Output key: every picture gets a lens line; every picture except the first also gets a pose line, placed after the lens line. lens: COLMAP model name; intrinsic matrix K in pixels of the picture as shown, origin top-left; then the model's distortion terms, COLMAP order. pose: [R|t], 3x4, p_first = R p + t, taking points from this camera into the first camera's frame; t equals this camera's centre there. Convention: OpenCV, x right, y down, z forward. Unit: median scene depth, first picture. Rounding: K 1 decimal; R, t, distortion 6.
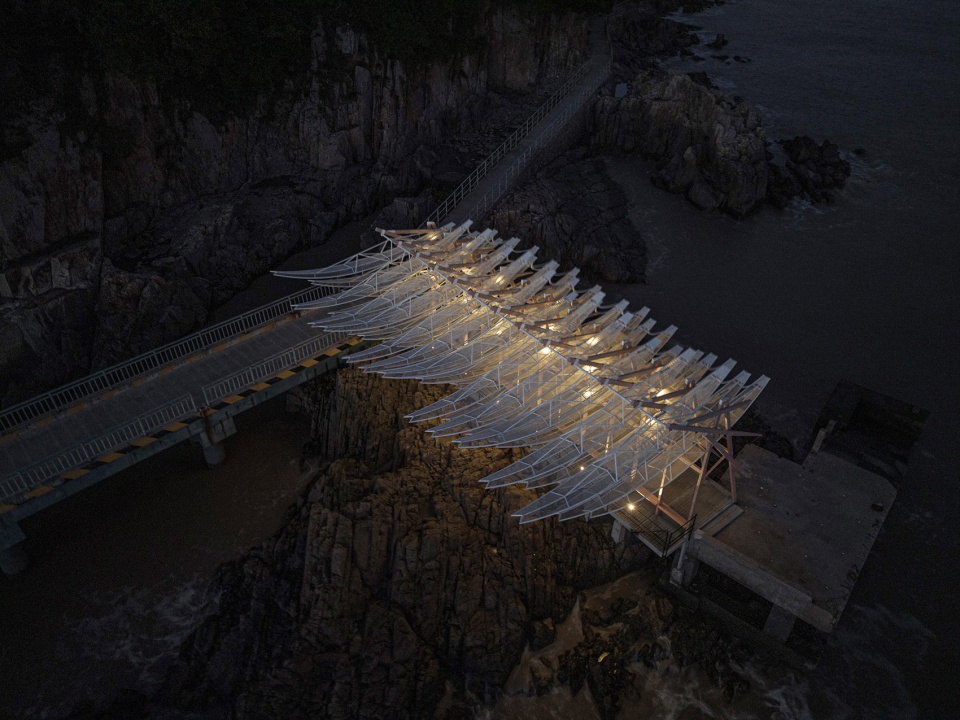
lens RADIAL K [[677.3, 0, 480.0], [0, 677.3, 360.0], [0, 0, 1]] dist [0.044058, -0.001619]
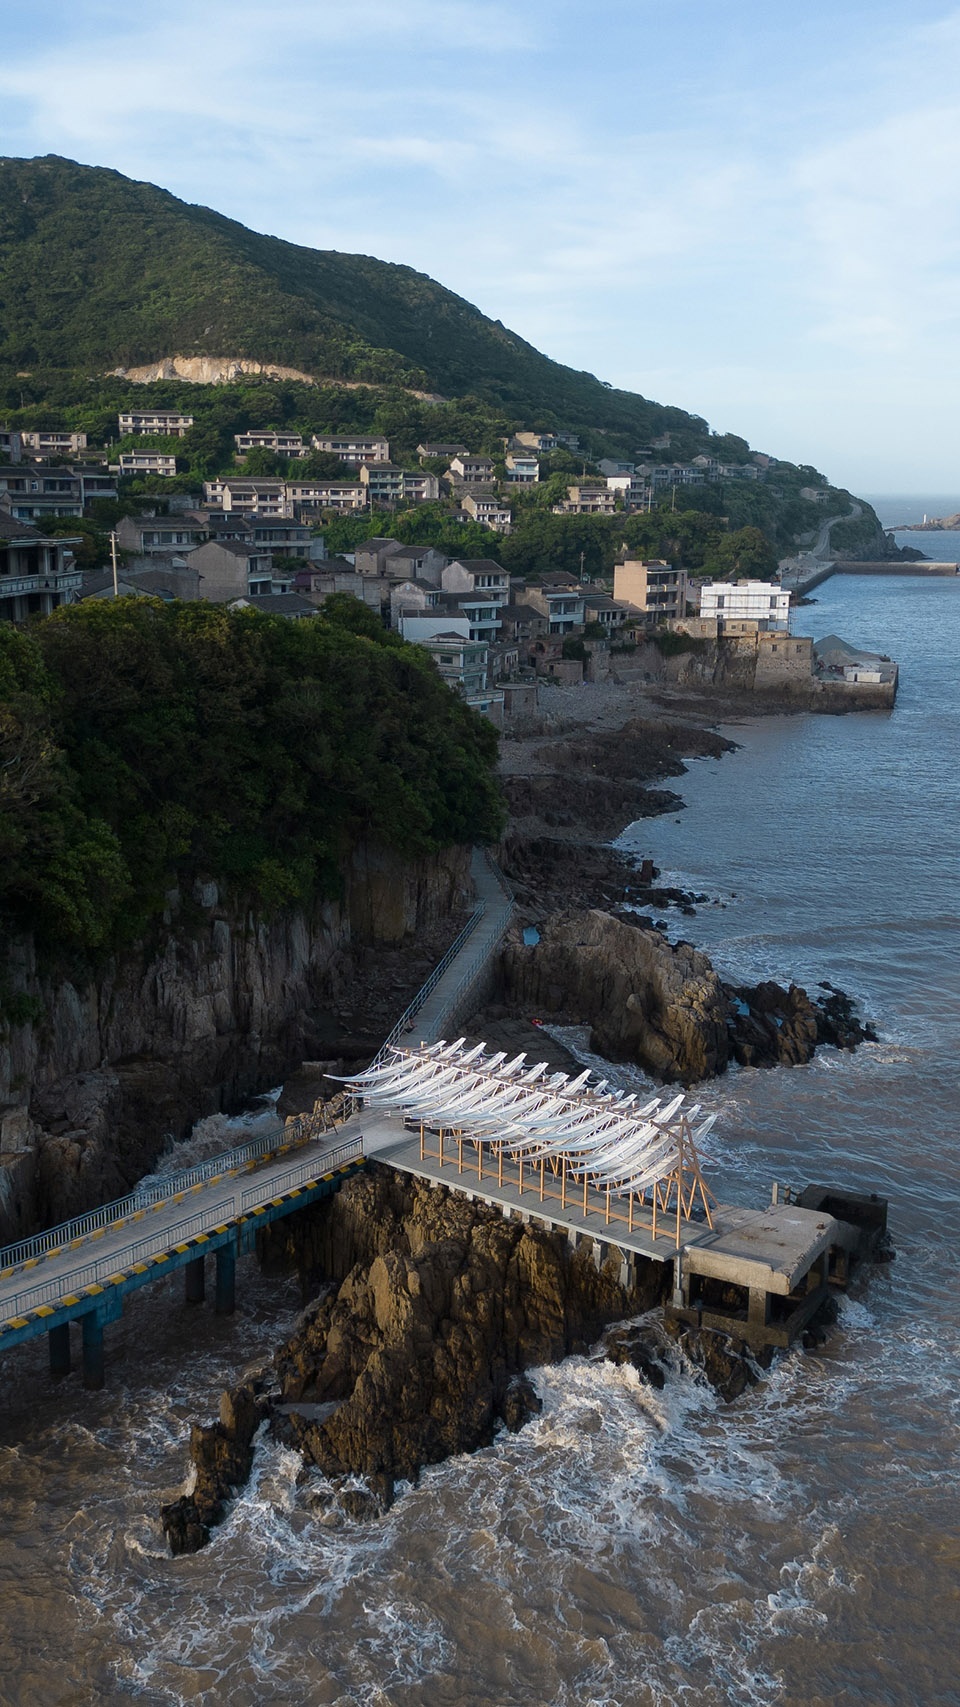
lens RADIAL K [[1560.0, 0, 438.2], [0, 1560.0, 998.8], [0, 0, 1]] dist [0.102329, -0.008930]
pose [[0.984435, -0.047709, 0.169149, -0.253219], [0.102428, 0.937842, -0.331604, 0.308105], [-0.142815, 0.343768, 0.928131, -0.749456]]
